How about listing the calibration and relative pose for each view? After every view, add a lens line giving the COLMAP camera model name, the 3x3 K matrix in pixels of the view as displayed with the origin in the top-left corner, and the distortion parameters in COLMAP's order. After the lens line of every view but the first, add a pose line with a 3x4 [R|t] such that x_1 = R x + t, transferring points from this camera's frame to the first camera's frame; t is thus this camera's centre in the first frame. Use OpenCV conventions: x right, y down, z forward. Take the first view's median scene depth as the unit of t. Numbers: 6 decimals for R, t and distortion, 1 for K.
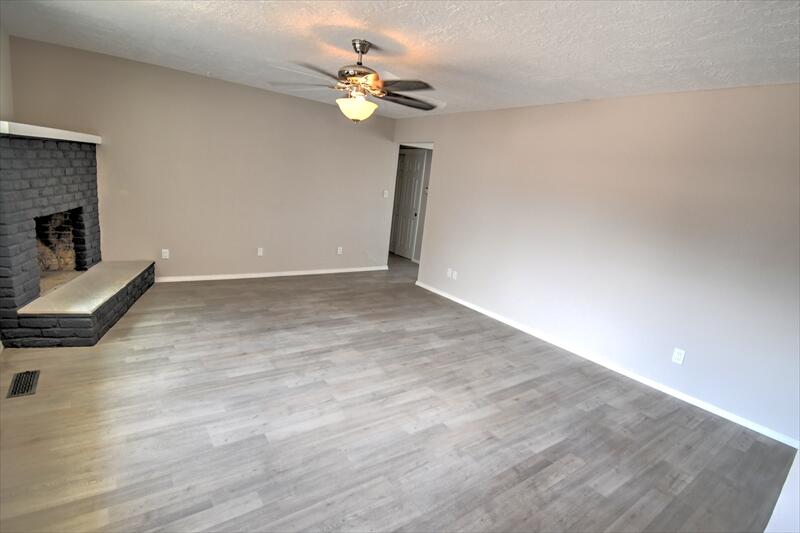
lens RADIAL K [[387.6, 0, 400.0], [0, 387.6, 266.5], [0, 0, 1]] dist [0.025827, -0.028923]
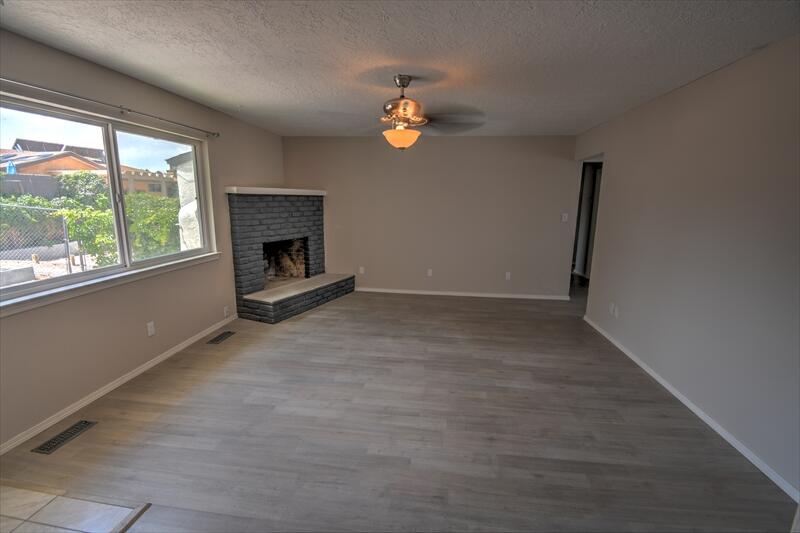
lens RADIAL K [[352.6, 0, 400.0], [0, 352.6, 266.5], [0, 0, 1]] dist [0.021056, -0.019845]
pose [[0.739985, 0.030670, -0.671924, 0.451907], [-0.081763, 0.995653, -0.044598, -0.002464], [0.667635, 0.087940, 0.739276, 0.240292]]
